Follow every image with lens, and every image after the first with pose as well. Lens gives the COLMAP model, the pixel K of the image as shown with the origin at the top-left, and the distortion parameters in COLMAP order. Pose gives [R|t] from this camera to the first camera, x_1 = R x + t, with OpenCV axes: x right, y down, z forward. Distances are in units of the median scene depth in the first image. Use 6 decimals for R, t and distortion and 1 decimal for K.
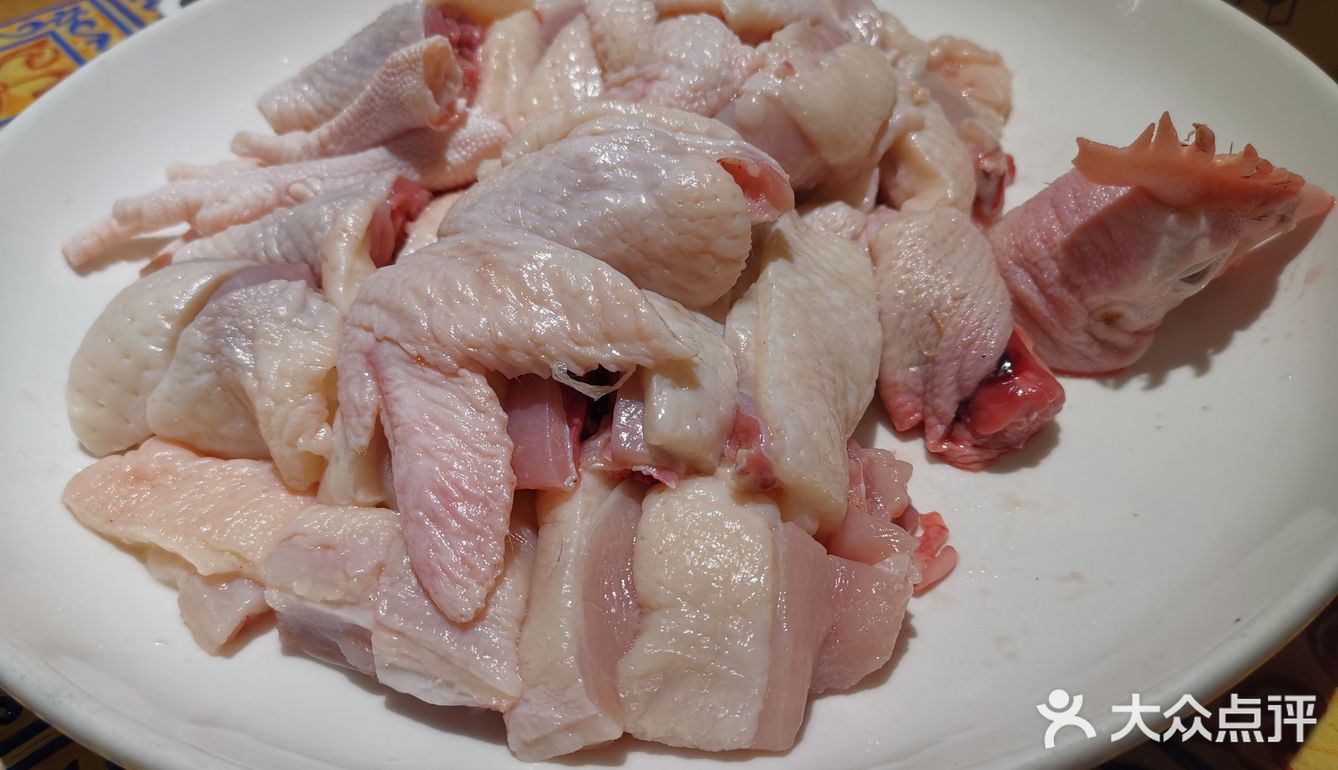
lens RADIAL K [[1045.2, 0, 637.7], [0, 1045.2, 384.9], [0, 0, 1]] dist [0.009600, -0.000574]
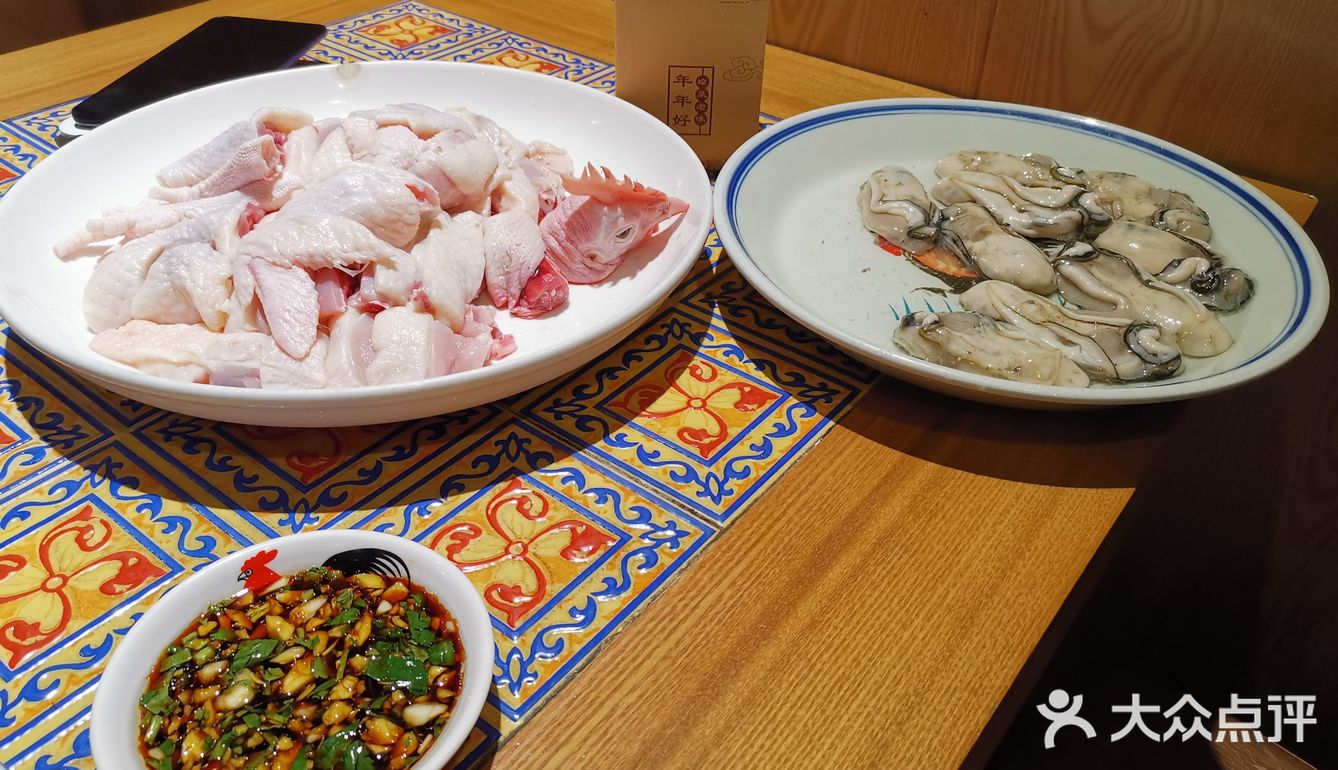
lens RADIAL K [[1045.2, 0, 637.7], [0, 1045.2, 384.9], [0, 0, 1]] dist [0.009600, -0.000574]
pose [[0.975446, -0.050504, 0.214370, 0.059237], [0.077323, 0.989924, -0.118622, 0.505339], [-0.206219, 0.132285, 0.969523, -1.204698]]
